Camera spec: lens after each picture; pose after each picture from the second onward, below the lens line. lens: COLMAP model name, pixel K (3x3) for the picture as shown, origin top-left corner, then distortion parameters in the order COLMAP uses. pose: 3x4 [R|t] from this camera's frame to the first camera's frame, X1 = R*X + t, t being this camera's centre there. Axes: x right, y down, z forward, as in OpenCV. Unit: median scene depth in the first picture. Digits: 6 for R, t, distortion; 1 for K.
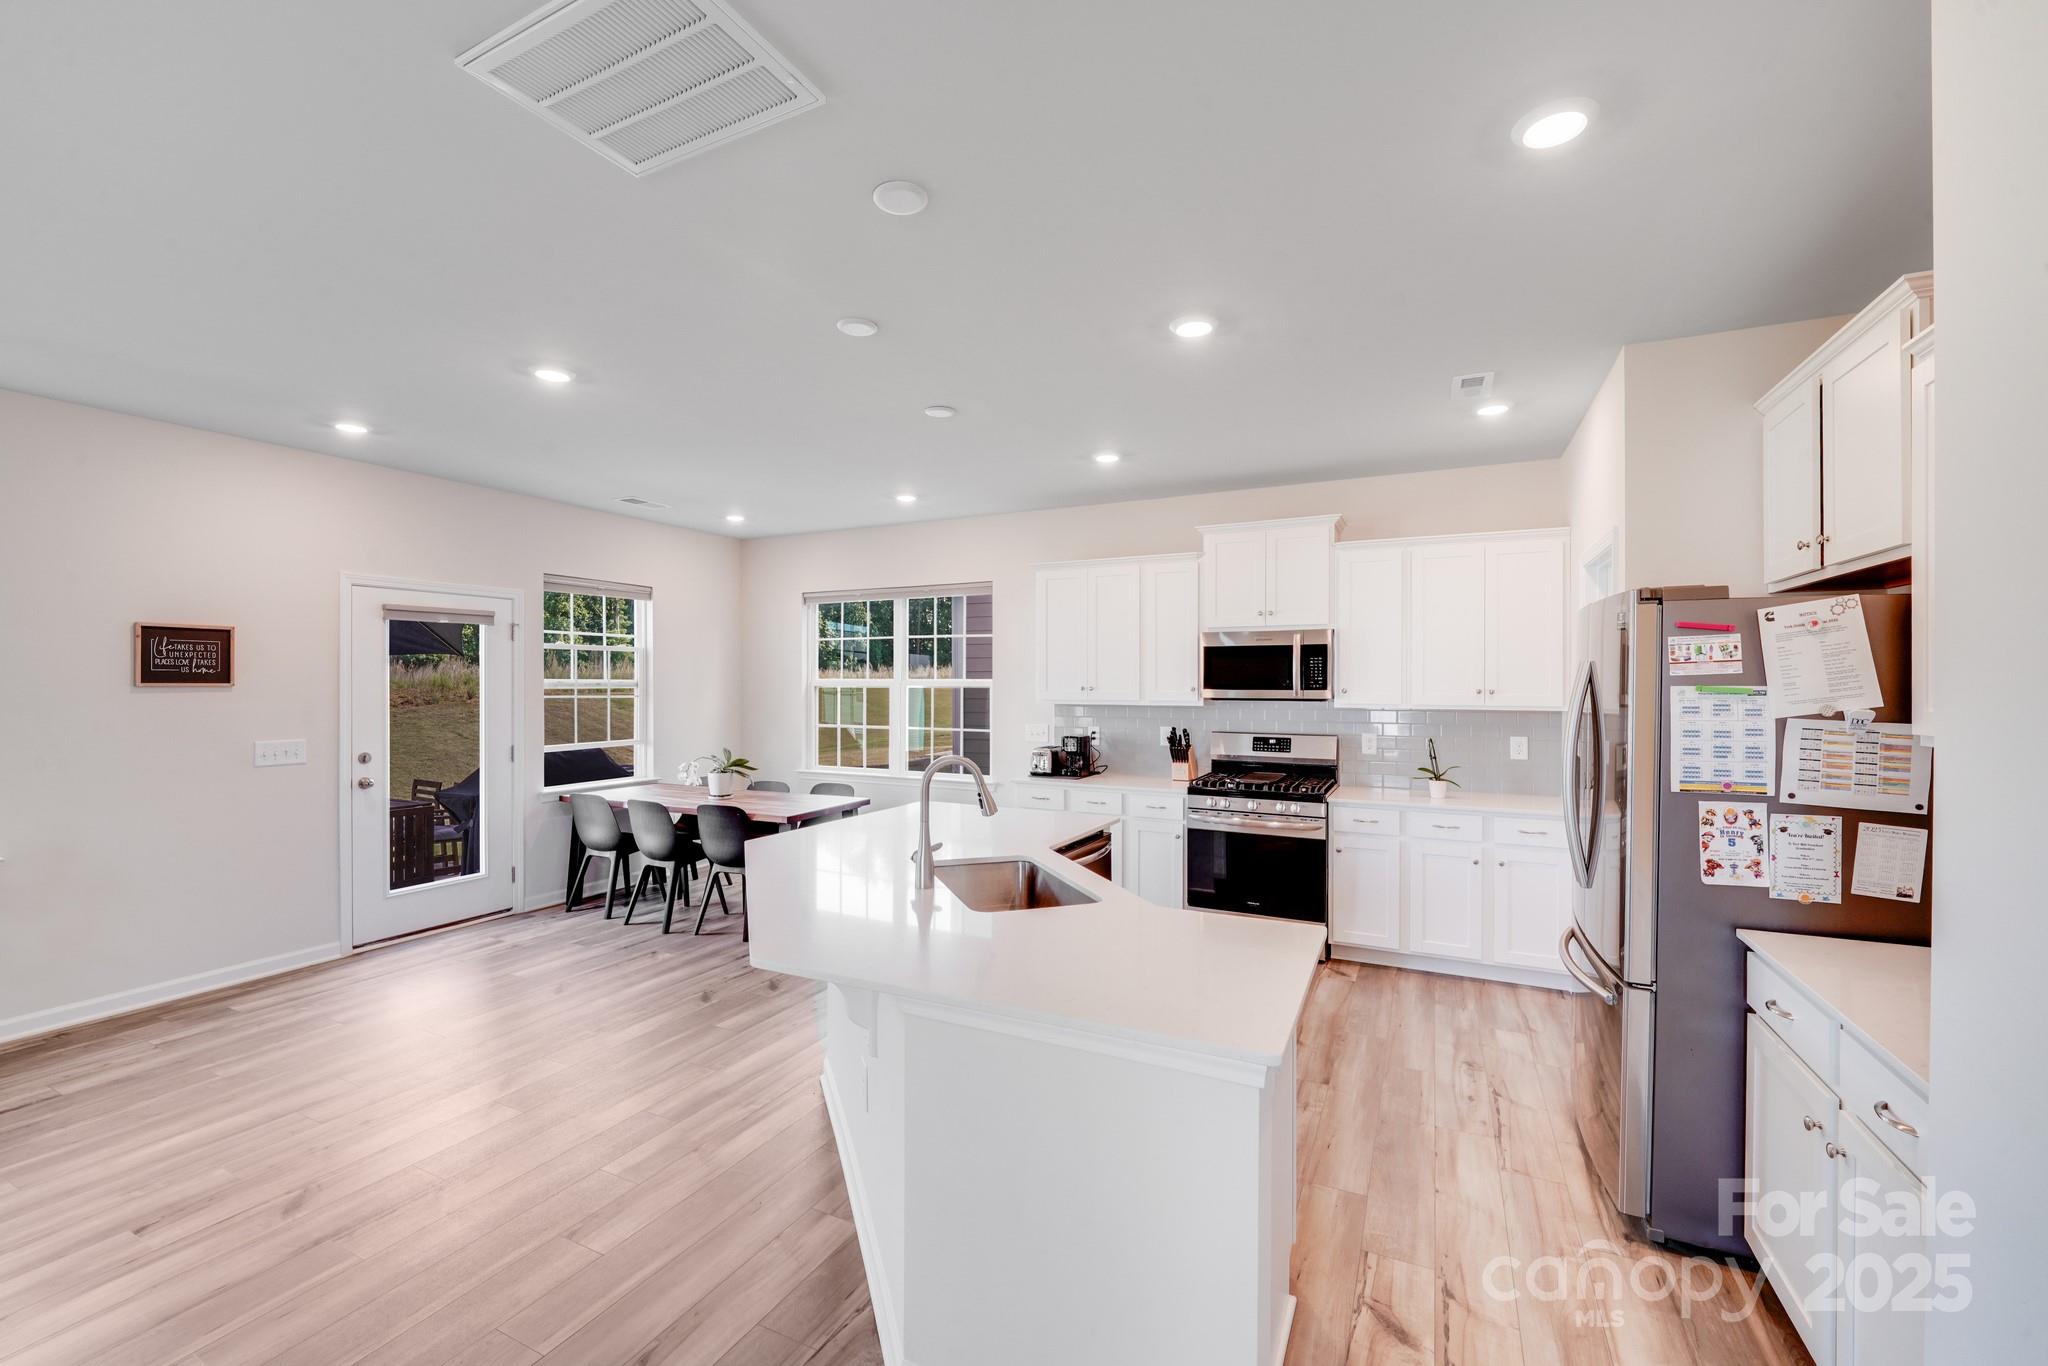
lens RADIAL K [[836.4, 0, 1010.5], [0, 836.4, 682.2], [0, 0, 1]] dist [-0.006341, -0.003209]
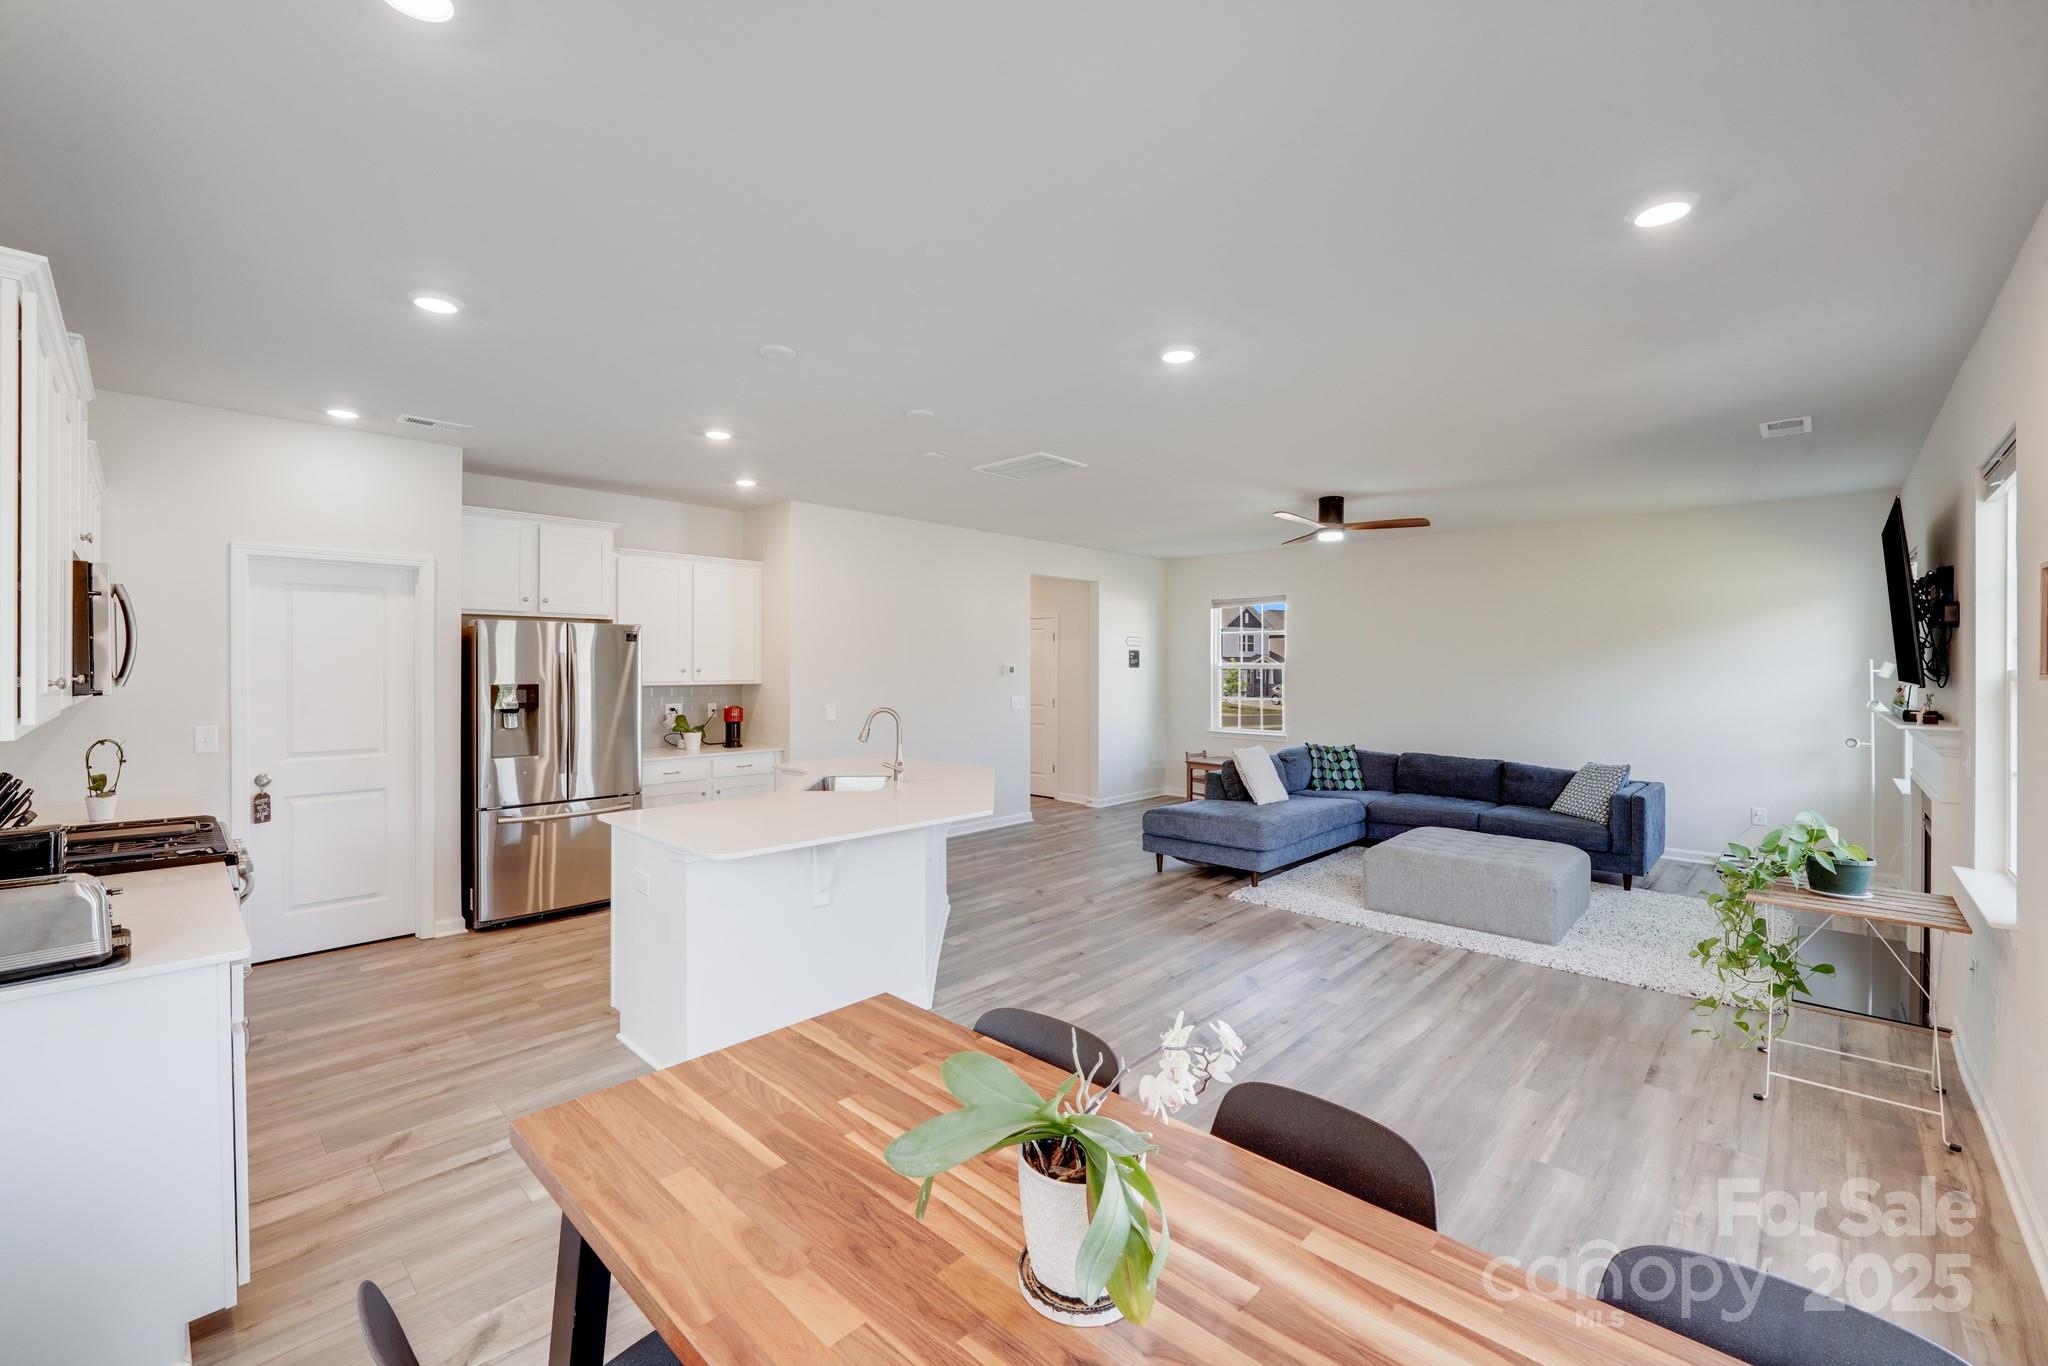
lens RADIAL K [[836.4, 0, 1030.6], [0, 836.4, 655.5], [0, 0, 1]] dist [-0.006341, -0.003209]
pose [[-0.956814, 0.000949, 0.290698, -0.507607], [-0.001527, 0.999964, -0.008290, -0.003399], [-0.290696, -0.008376, -0.956779, 1.508320]]
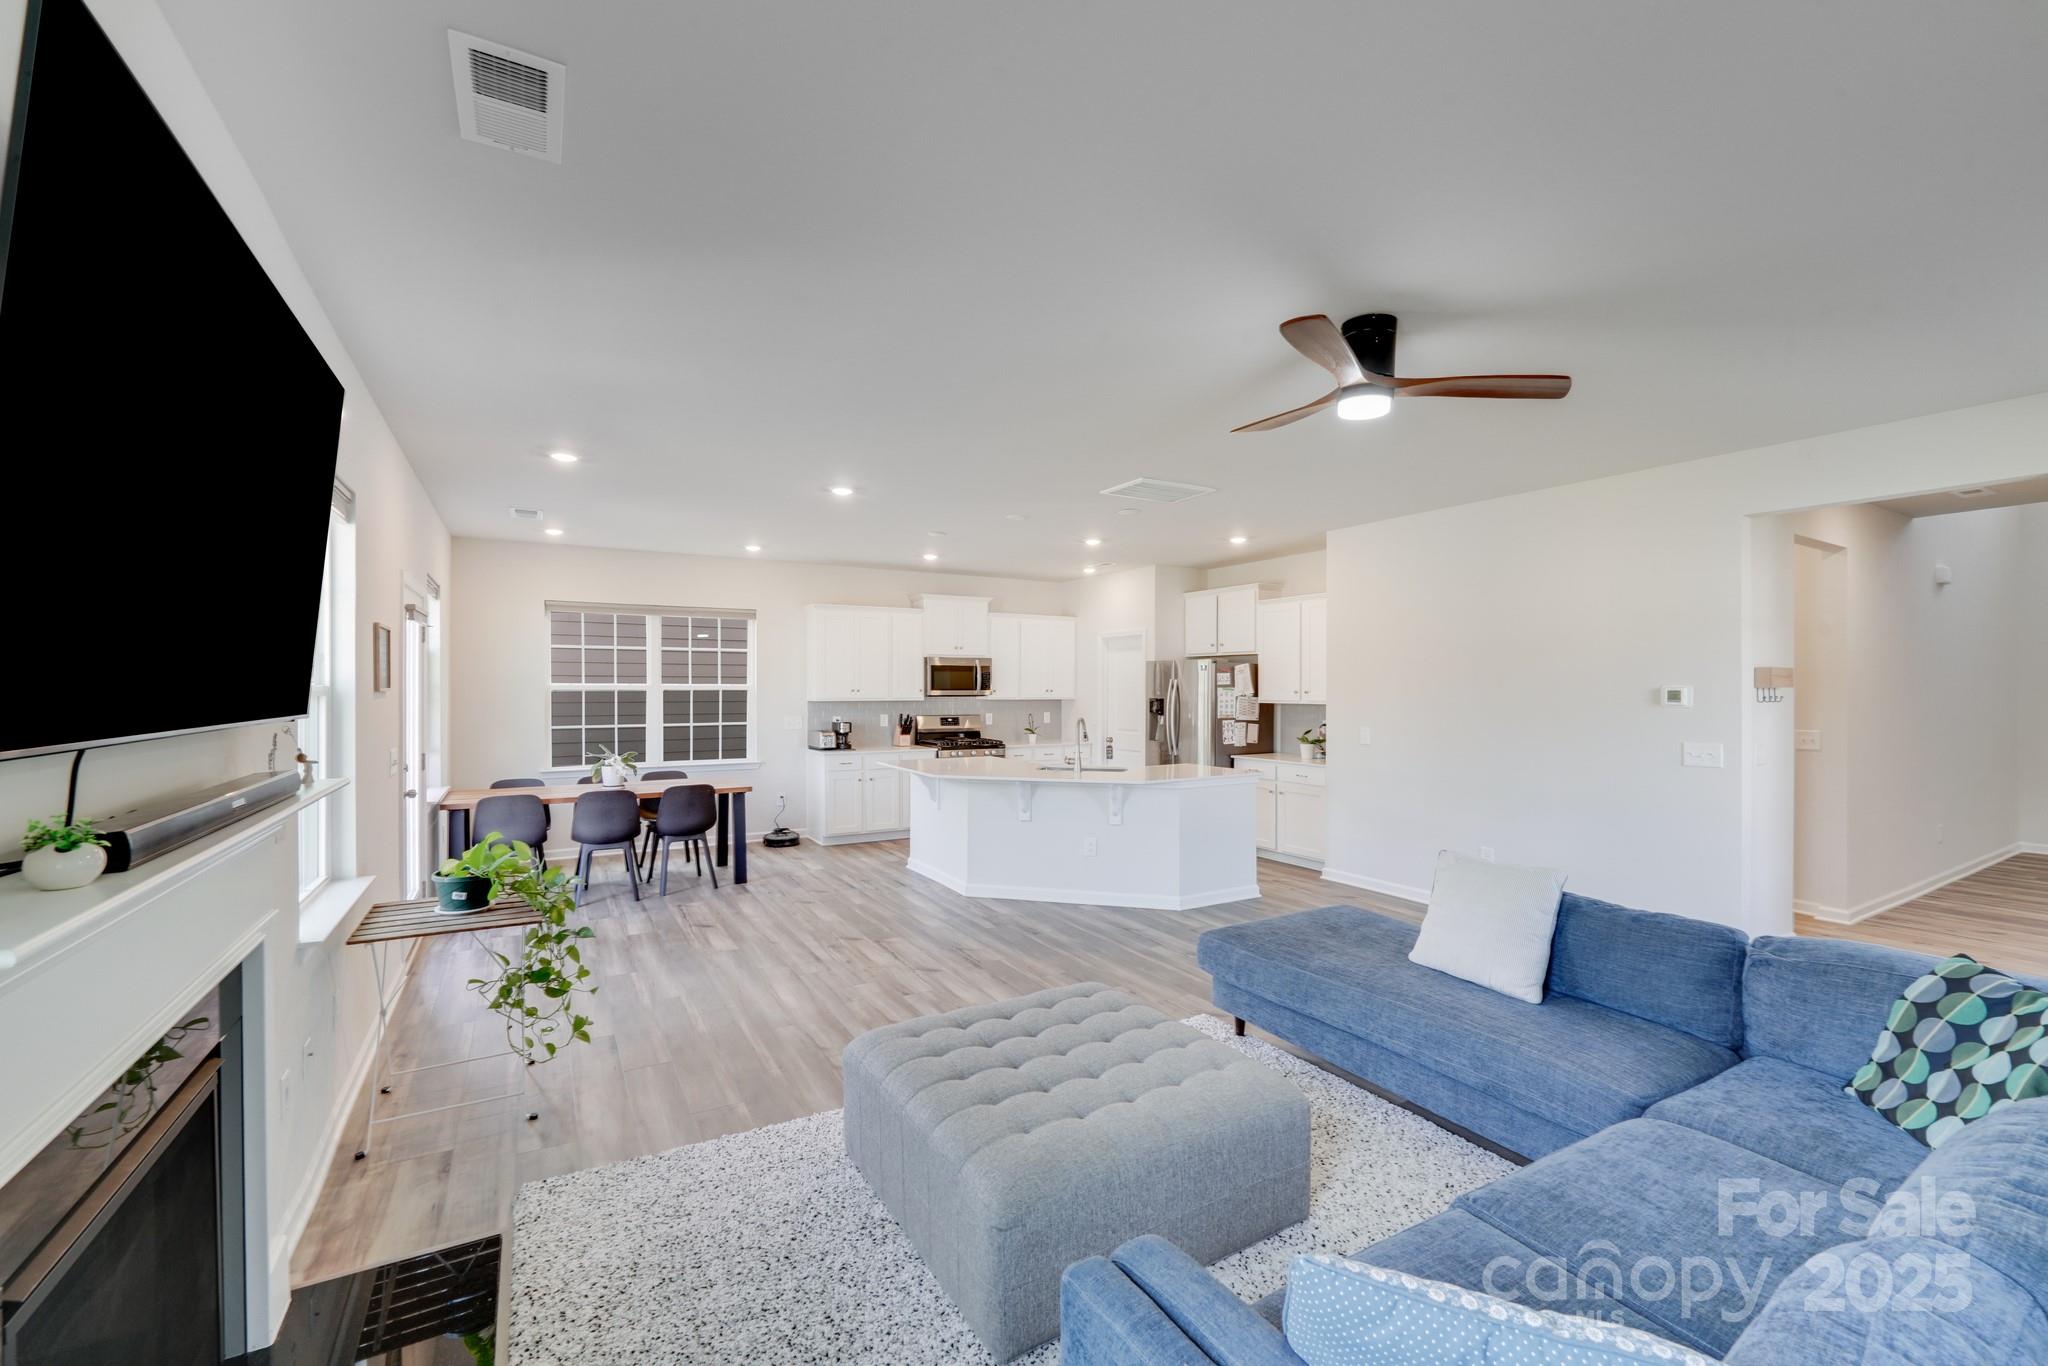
lens RADIAL K [[836.4, 0, 1014.7], [0, 836.4, 687.5], [0, 0, 1]] dist [-0.006341, -0.003209]
pose [[0.552087, -0.001055, 0.833786, -1.269172], [-0.000549, 0.999999, 0.001629, -0.000429], [-0.833787, -0.001357, 0.552085, -0.100631]]
